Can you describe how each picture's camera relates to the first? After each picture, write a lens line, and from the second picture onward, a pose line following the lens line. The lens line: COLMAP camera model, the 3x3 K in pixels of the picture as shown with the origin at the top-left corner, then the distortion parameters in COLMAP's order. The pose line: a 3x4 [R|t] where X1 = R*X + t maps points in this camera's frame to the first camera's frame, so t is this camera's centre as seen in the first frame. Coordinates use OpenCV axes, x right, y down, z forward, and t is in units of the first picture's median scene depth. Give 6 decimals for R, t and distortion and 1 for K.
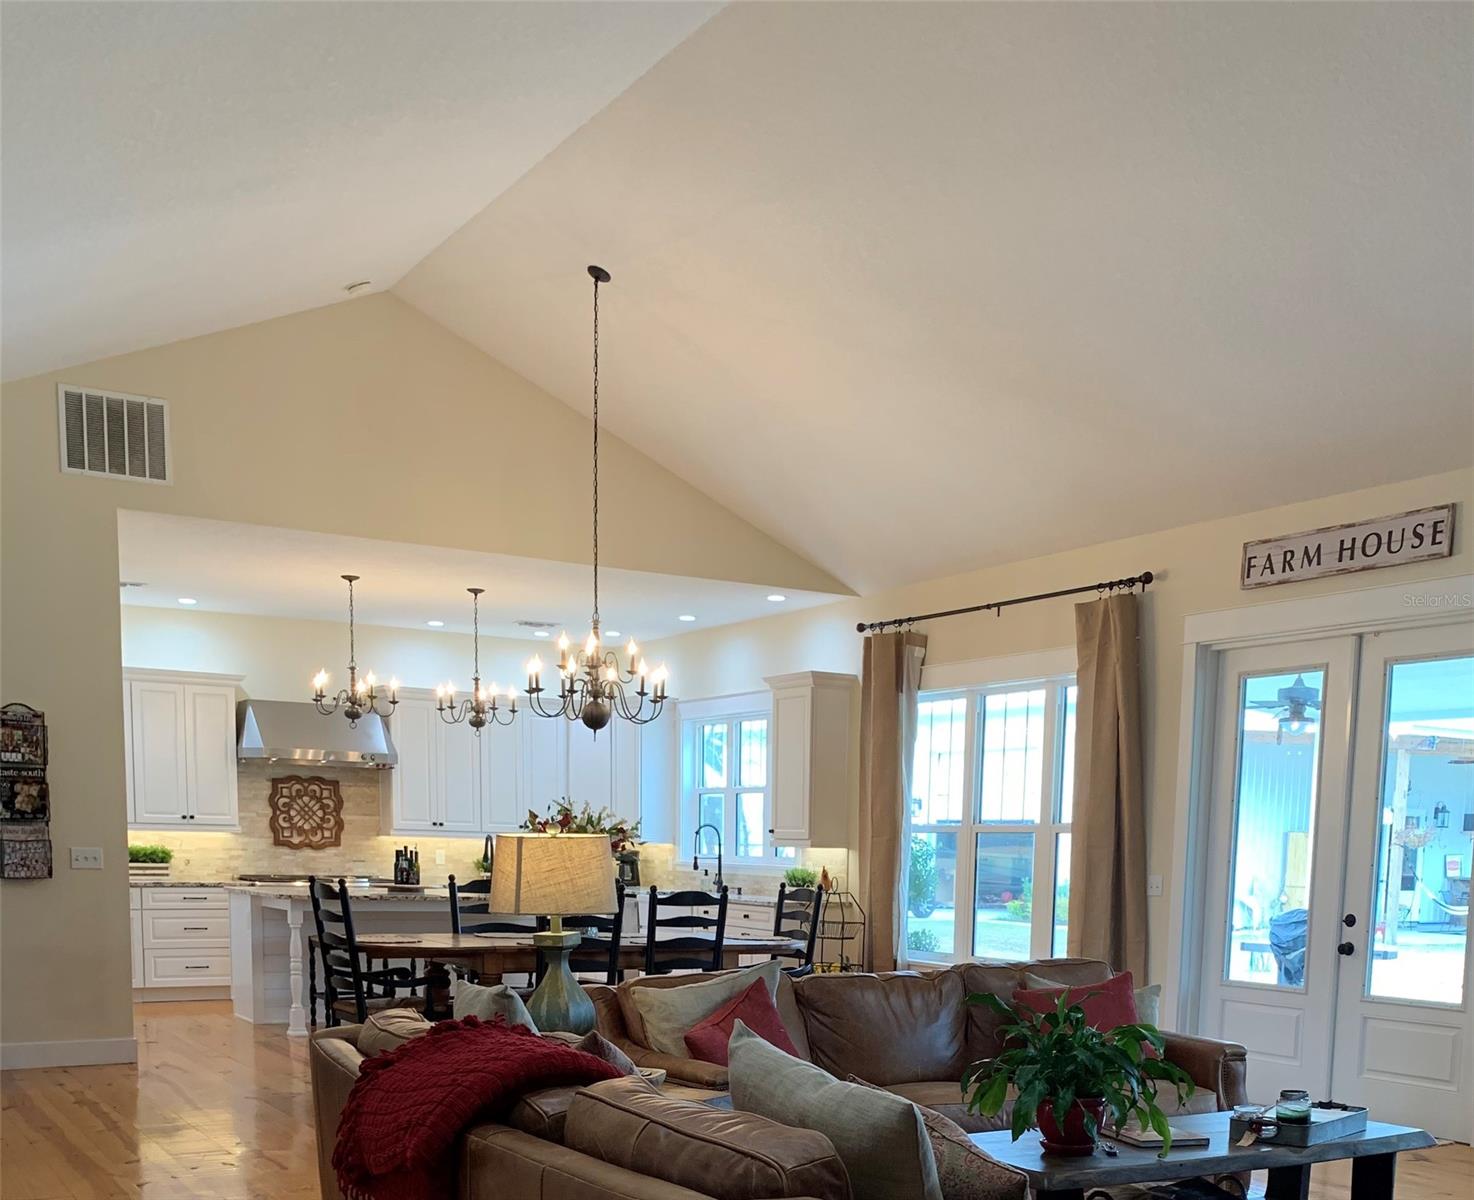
lens RADIAL K [[1795.1, 0, 737.0], [0, 1795.1, 600.0], [0, 0, 1]] dist [-0.010476, 0.020703]
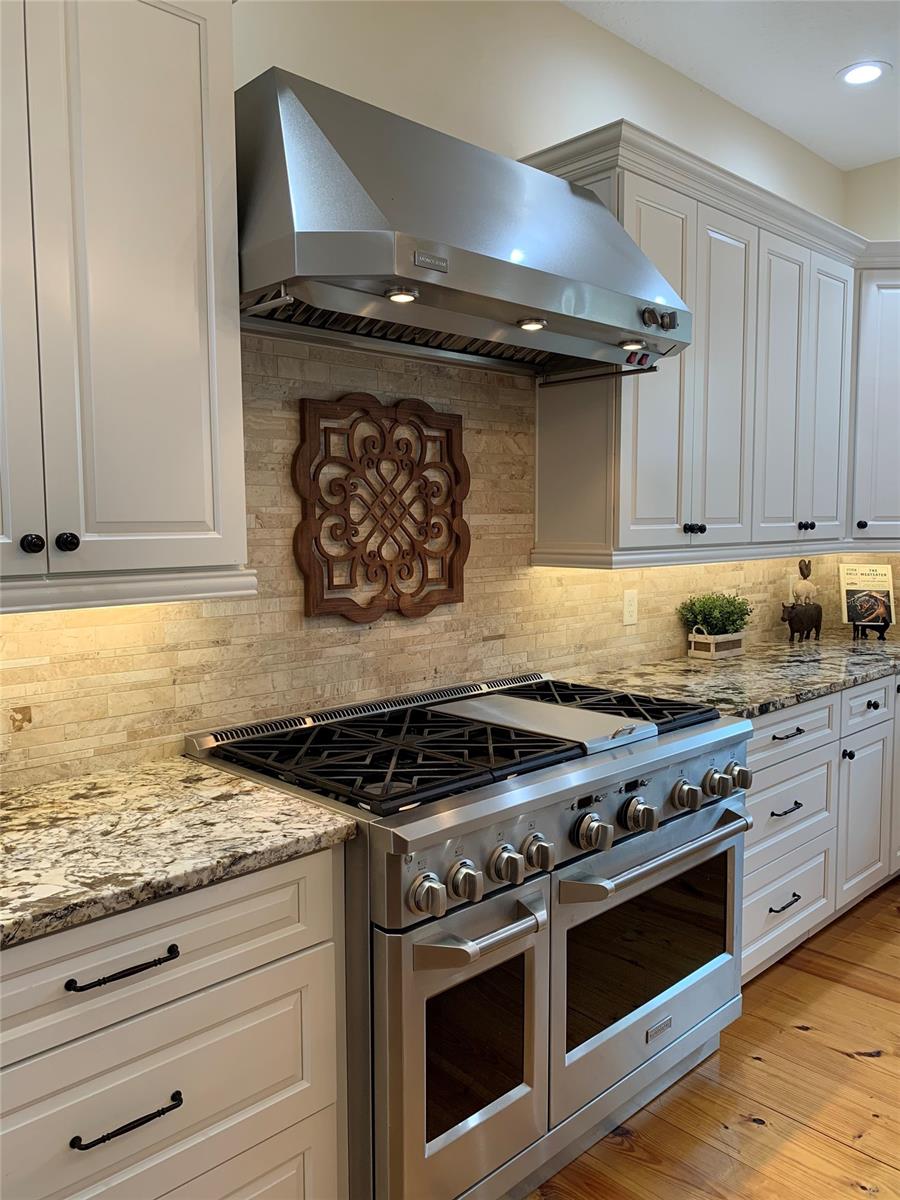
lens RADIAL K [[909.6, 0, 450.0], [0, 909.6, 600.0], [0, 0, 1]] dist [0.072504, -0.117019]
pose [[0.965272, -0.054738, 0.255448, -0.272246], [-0.002957, 0.975452, 0.220194, 0.098233], [-0.261230, -0.213302, 0.941414, 0.839330]]
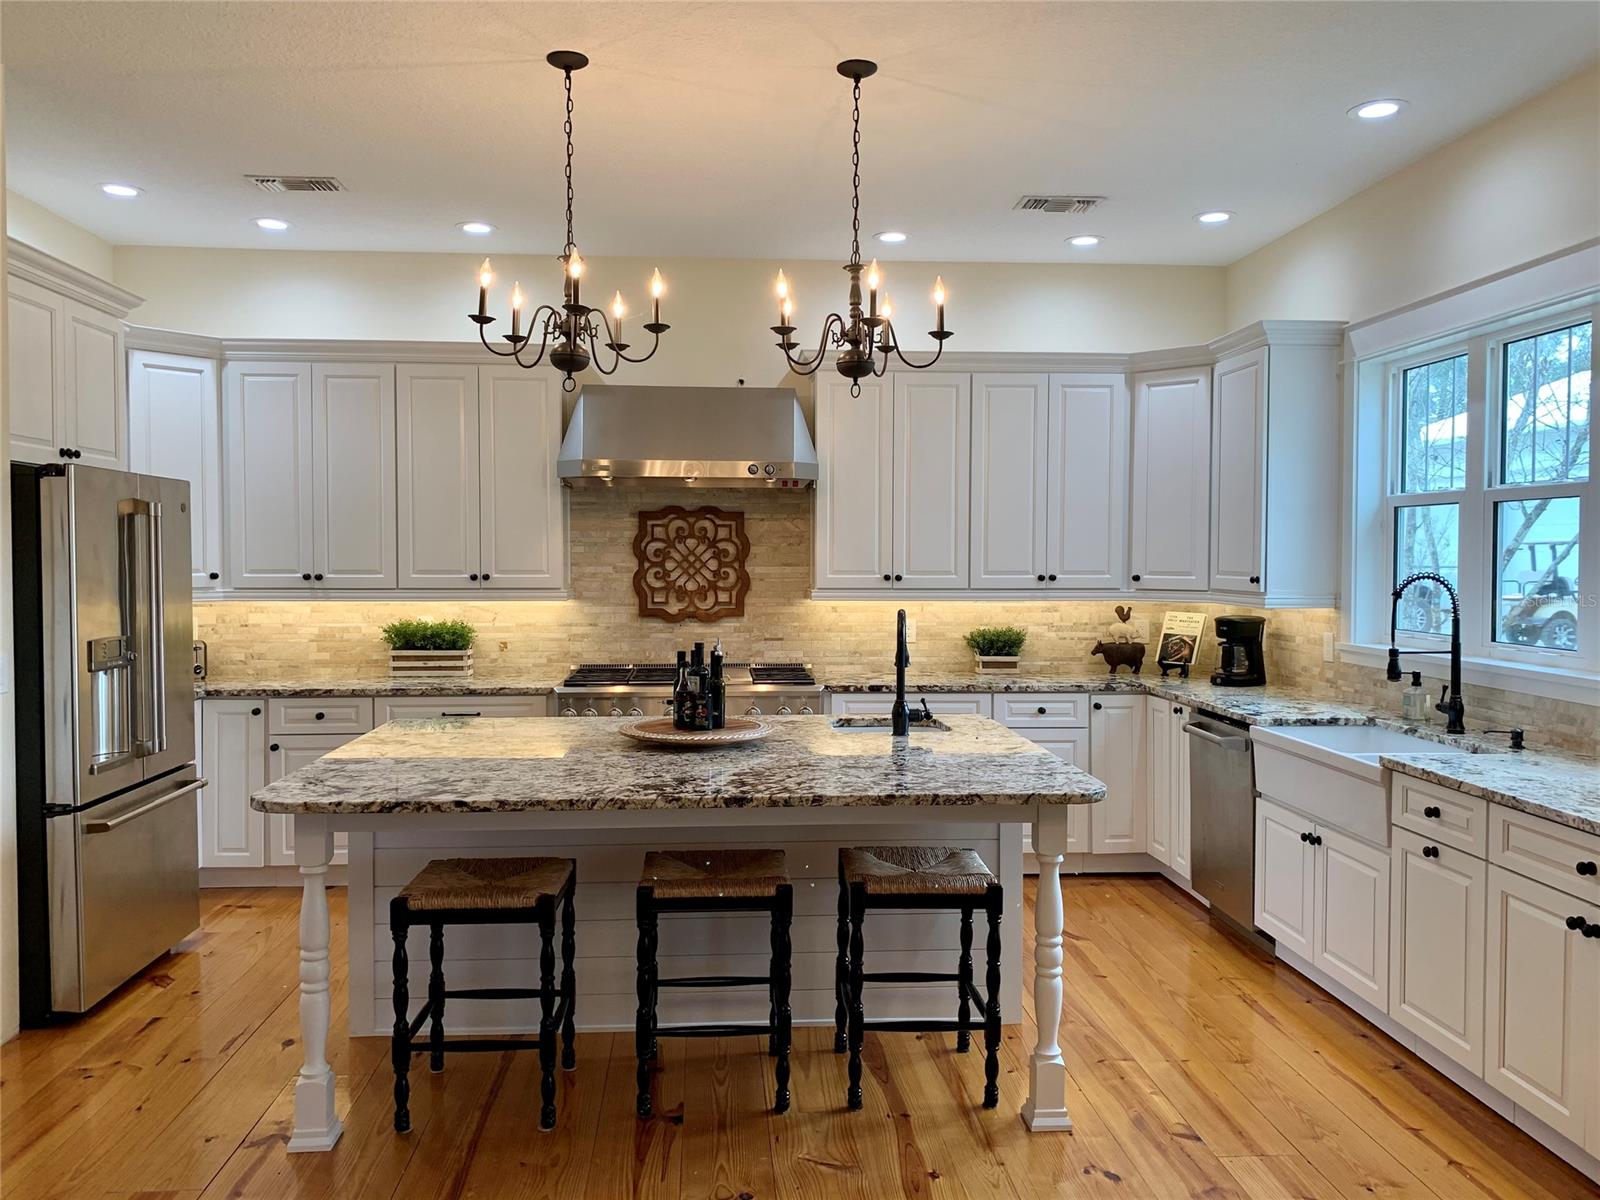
lens RADIAL K [[1208.2, 0, 800.0], [0, 1208.2, 600.0], [0, 0, 1]] dist [0.125025, -0.245756]
pose [[0.906865, -0.006985, -0.421362, -0.026723], [0.075892, 0.986223, 0.146987, 0.071874], [0.414530, -0.165276, 0.894901, 0.637572]]
